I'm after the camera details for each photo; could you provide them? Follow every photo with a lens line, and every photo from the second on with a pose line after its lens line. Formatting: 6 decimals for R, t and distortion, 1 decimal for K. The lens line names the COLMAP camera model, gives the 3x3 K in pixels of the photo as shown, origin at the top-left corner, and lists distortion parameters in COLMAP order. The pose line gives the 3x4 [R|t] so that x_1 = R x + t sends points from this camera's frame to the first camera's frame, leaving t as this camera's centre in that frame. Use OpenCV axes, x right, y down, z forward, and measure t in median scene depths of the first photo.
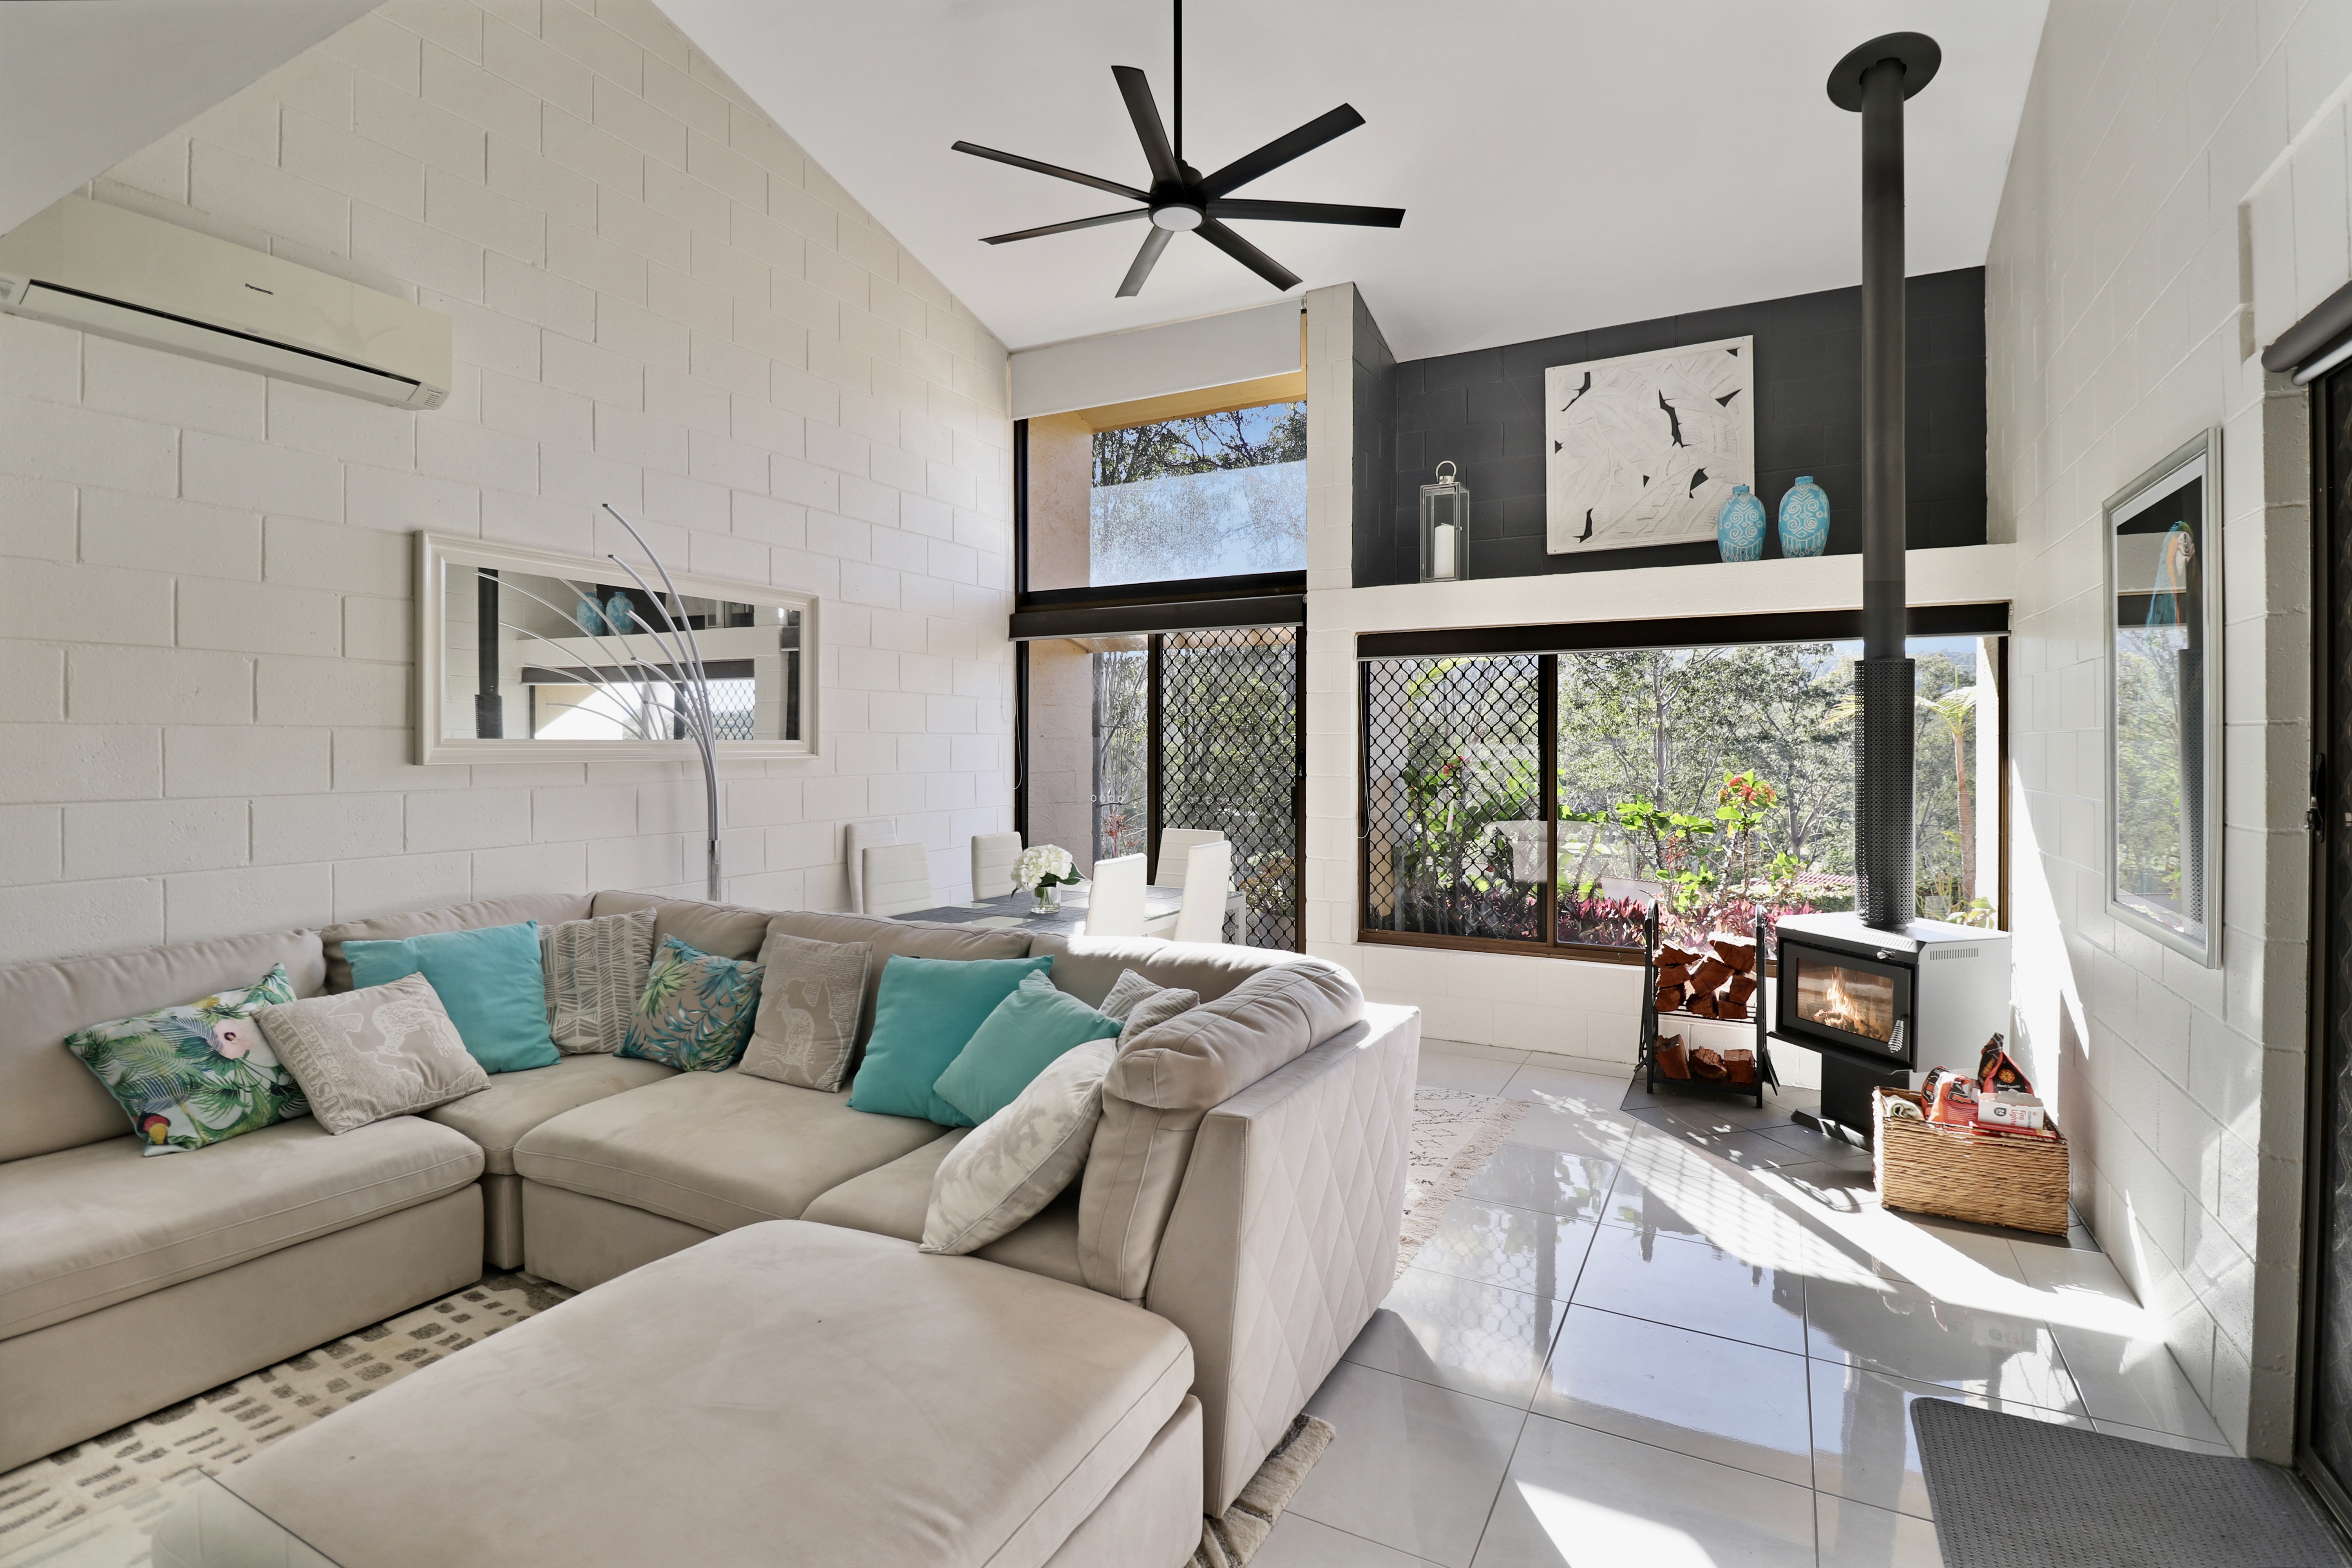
lens RADIAL K [[1108.2, 0, 1182.7], [0, 1108.2, 745.0], [0, 0, 1]] dist [-0.004465, -0.000517]
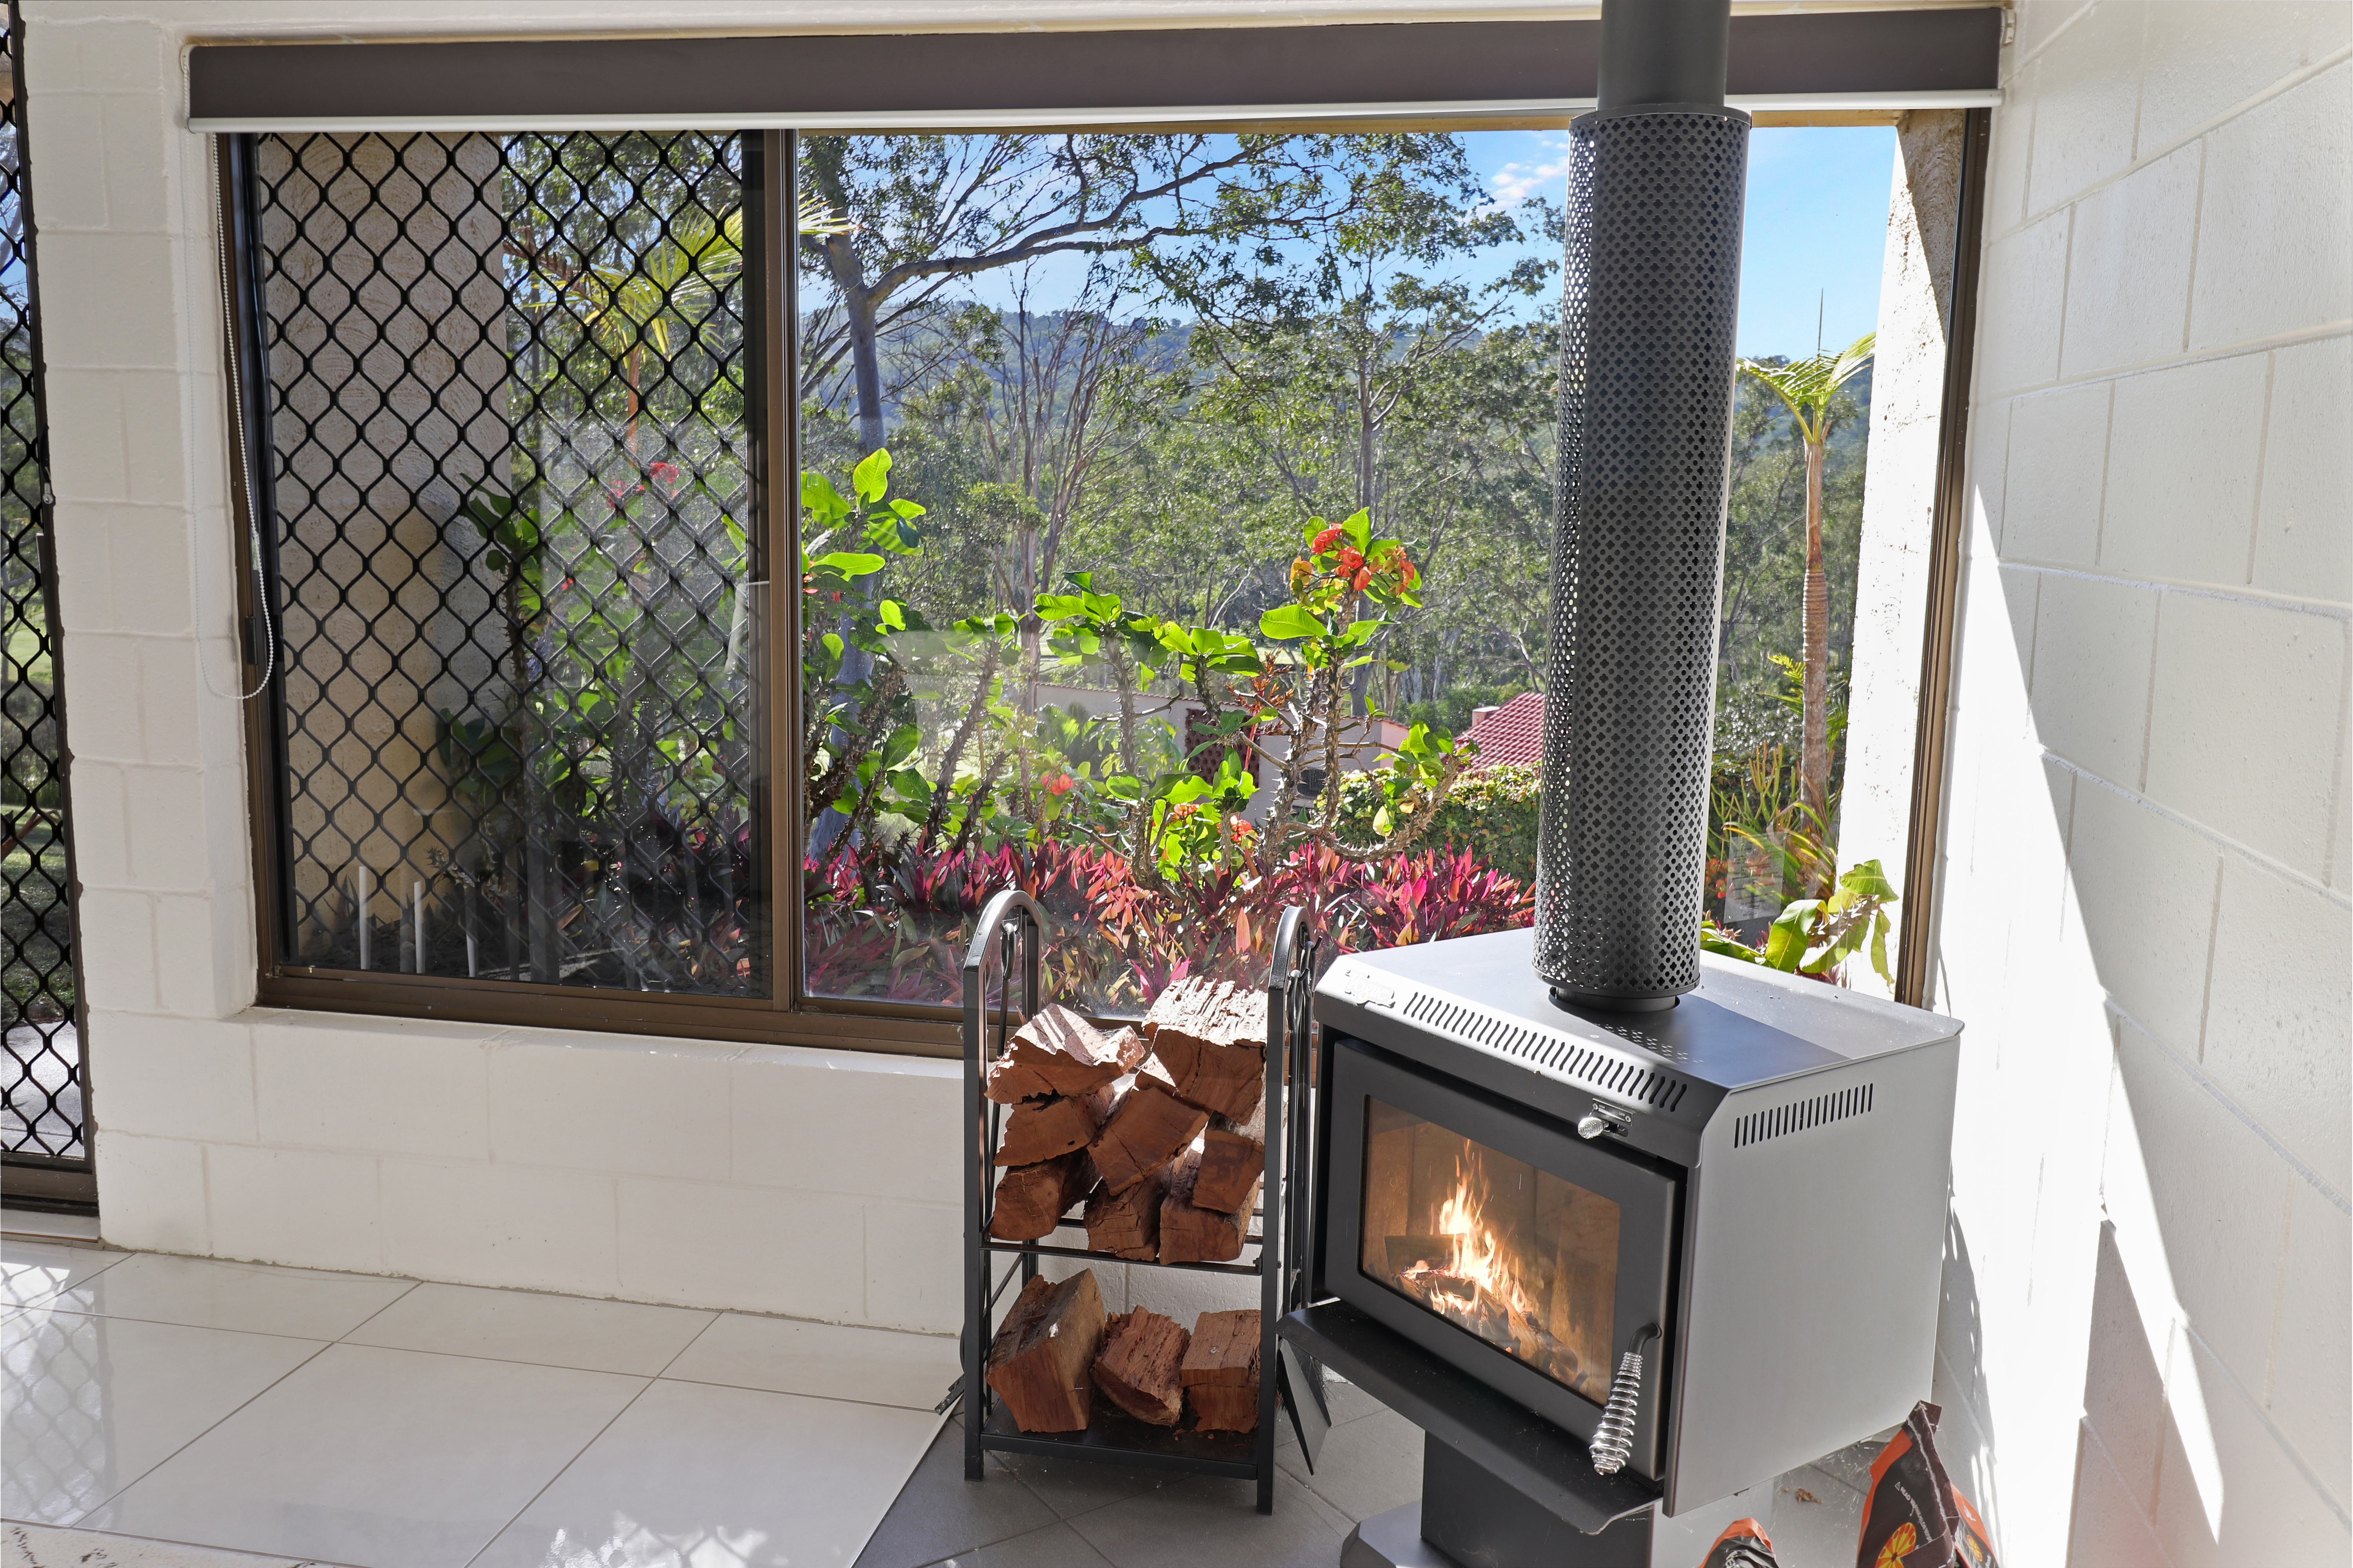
lens RADIAL K [[1924.0, 0, 1174.5], [0, 1924.0, 779.3], [0, 0, 1]] dist [0.016706, 0.004328]
pose [[0.952737, -0.025860, 0.302694, 0.310454], [-0.020928, 0.988417, 0.150313, 0.019996], [-0.303075, -0.149544, 0.941160, 0.469832]]
